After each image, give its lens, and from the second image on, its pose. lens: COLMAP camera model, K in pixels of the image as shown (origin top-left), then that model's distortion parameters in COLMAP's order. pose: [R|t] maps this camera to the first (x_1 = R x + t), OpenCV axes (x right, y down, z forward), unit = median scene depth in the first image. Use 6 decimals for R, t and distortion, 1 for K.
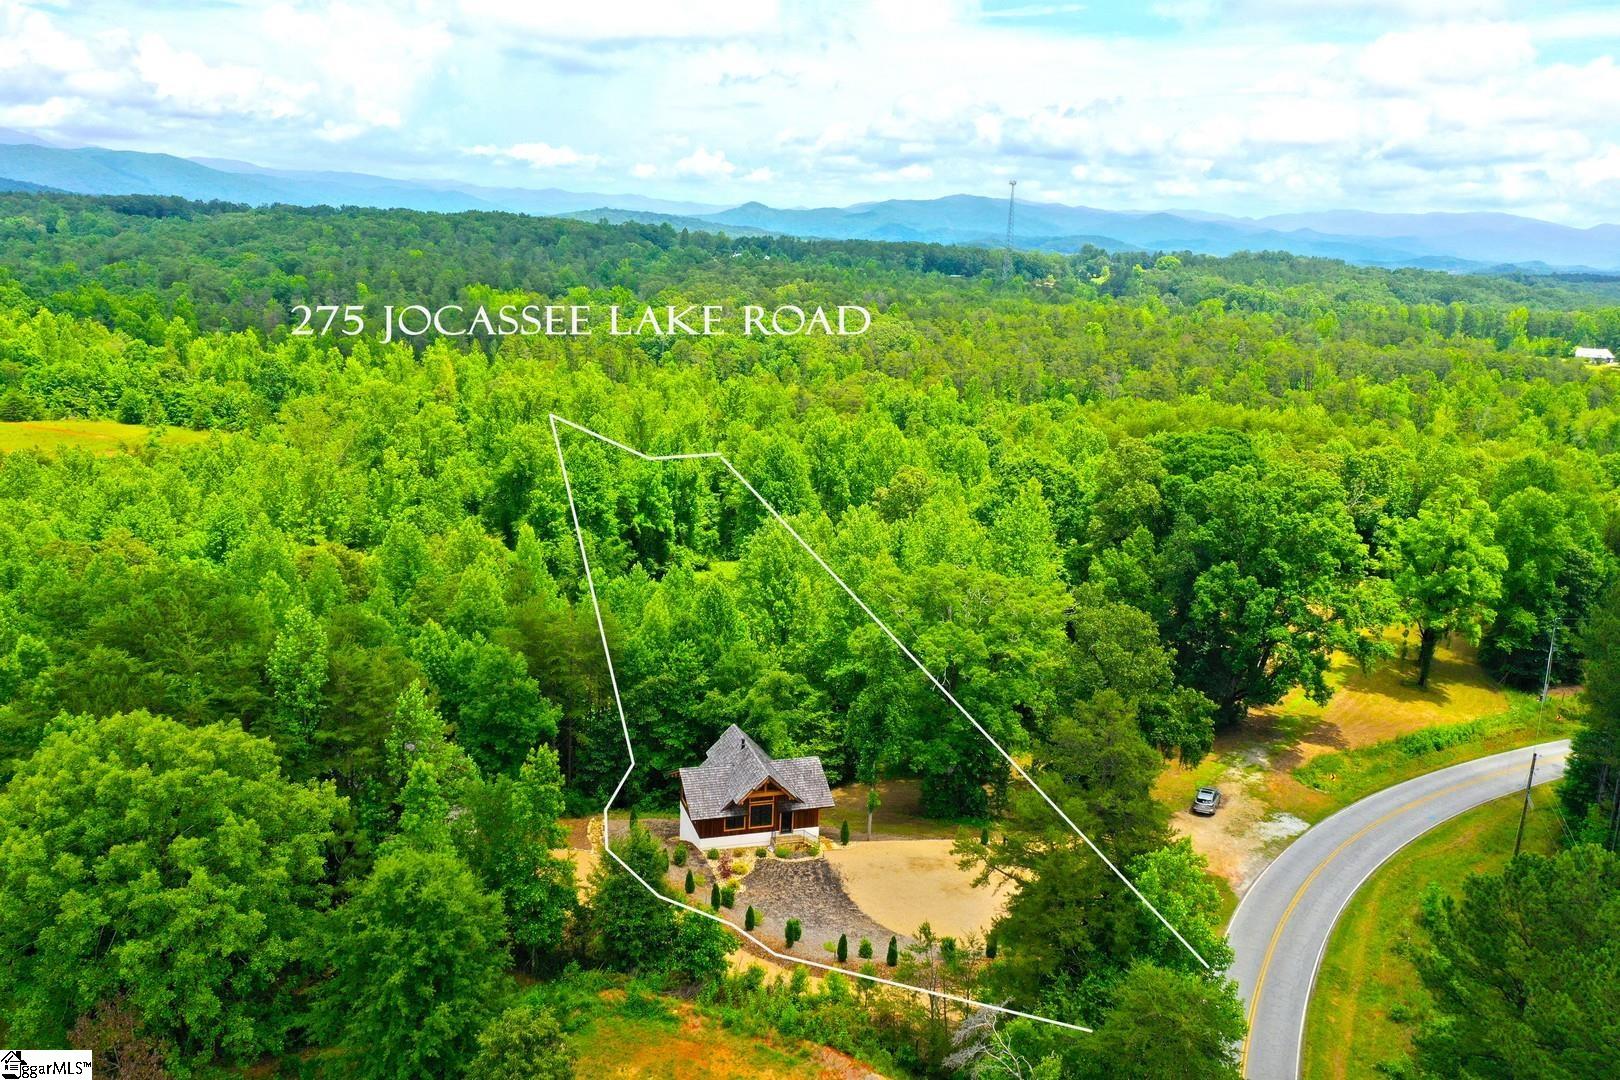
lens RADIAL K [[1279.8, 0, 812.2], [0, 1279.8, 537.7], [0, 0, 1]] dist [0.022988, 0.001446]
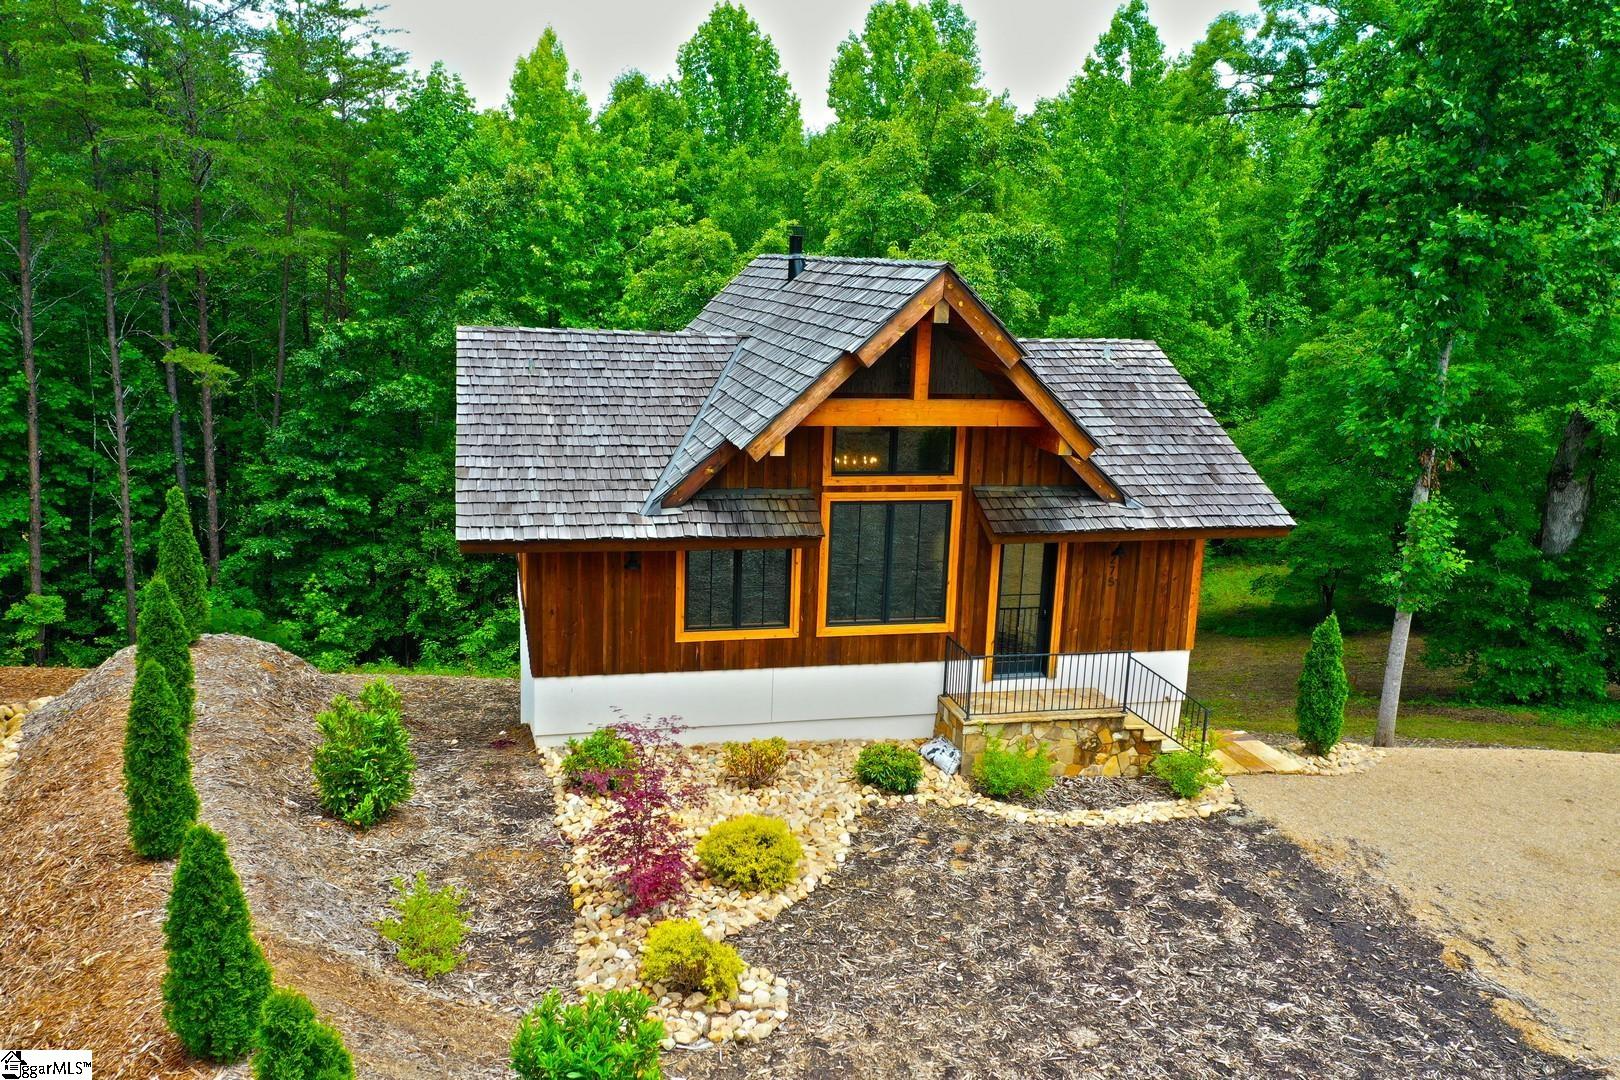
lens RADIAL K [[1279.8, 0, 807.9], [0, 1279.8, 541.6], [0, 0, 1]] dist [0.022988, 0.001446]
pose [[0.997308, 0.005702, -0.073111, -0.038071], [-0.006720, 0.999884, -0.013683, 0.216935], [0.073024, 0.014138, 0.997230, 0.824542]]
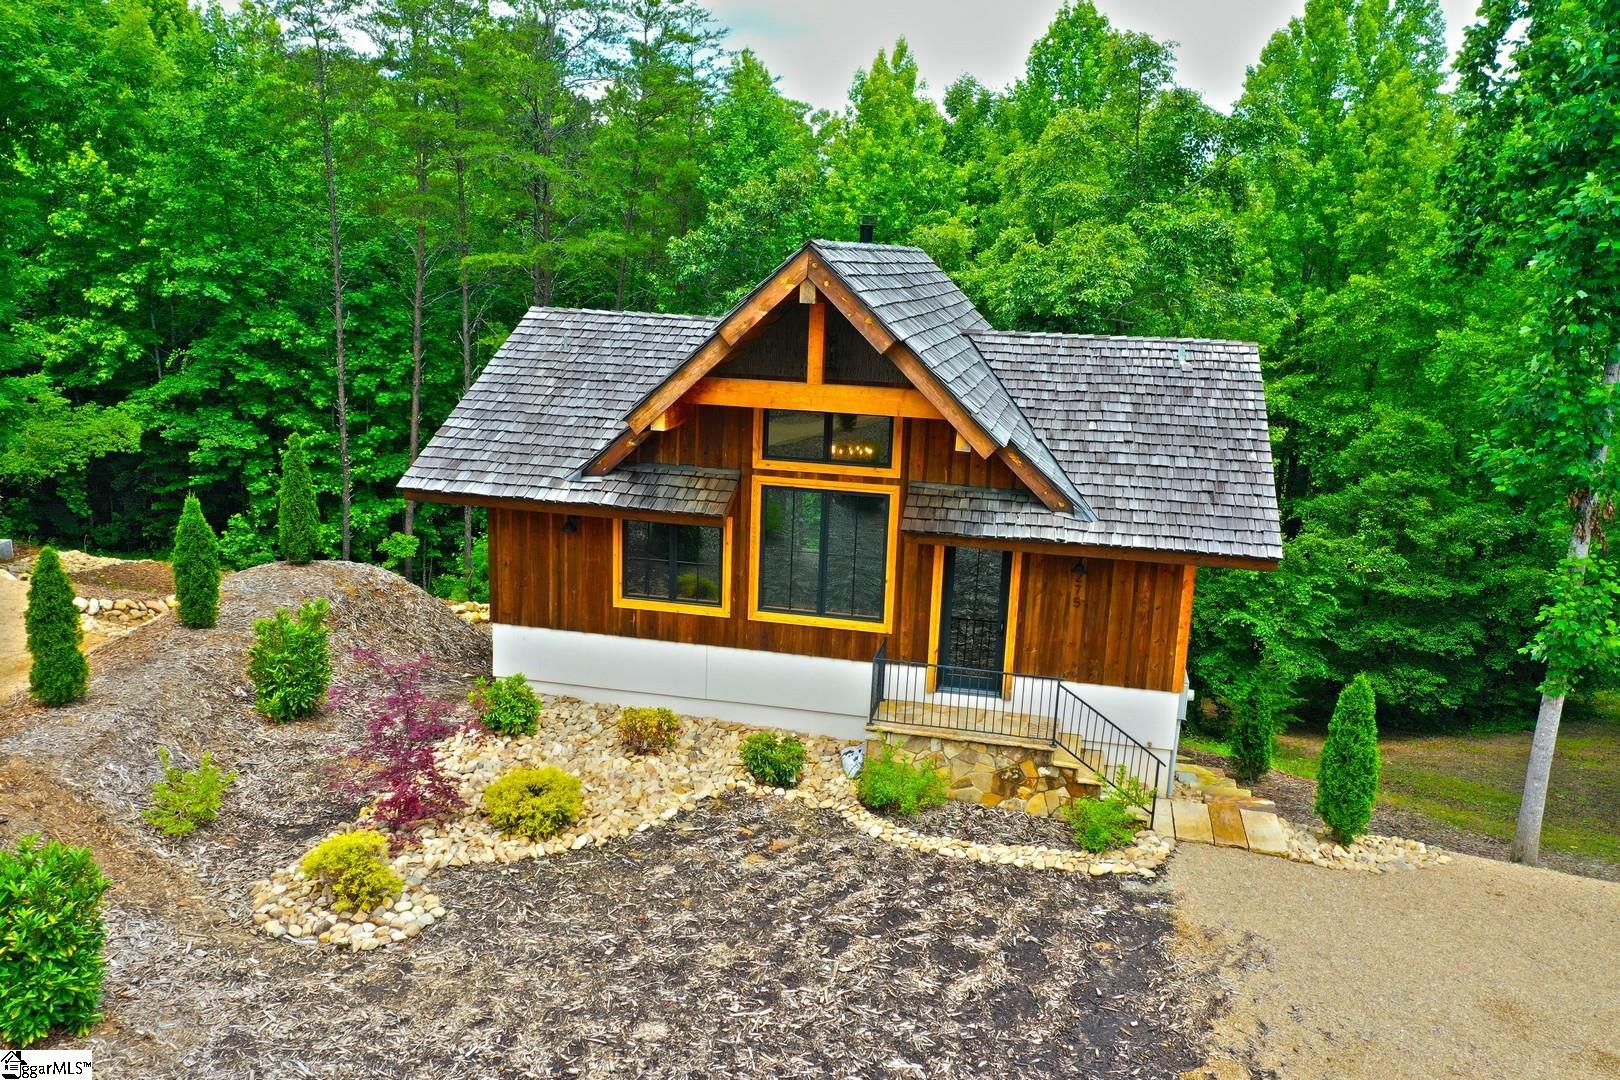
lens RADIAL K [[1279.8, 0, 798.0], [0, 1279.8, 541.1], [0, 0, 1]] dist [0.022988, 0.001446]
pose [[0.866715, 0.098064, -0.489068, 0.041979], [-0.113089, 0.993584, -0.001188, 0.216306], [0.485814, 0.056338, 0.872245, 0.849895]]
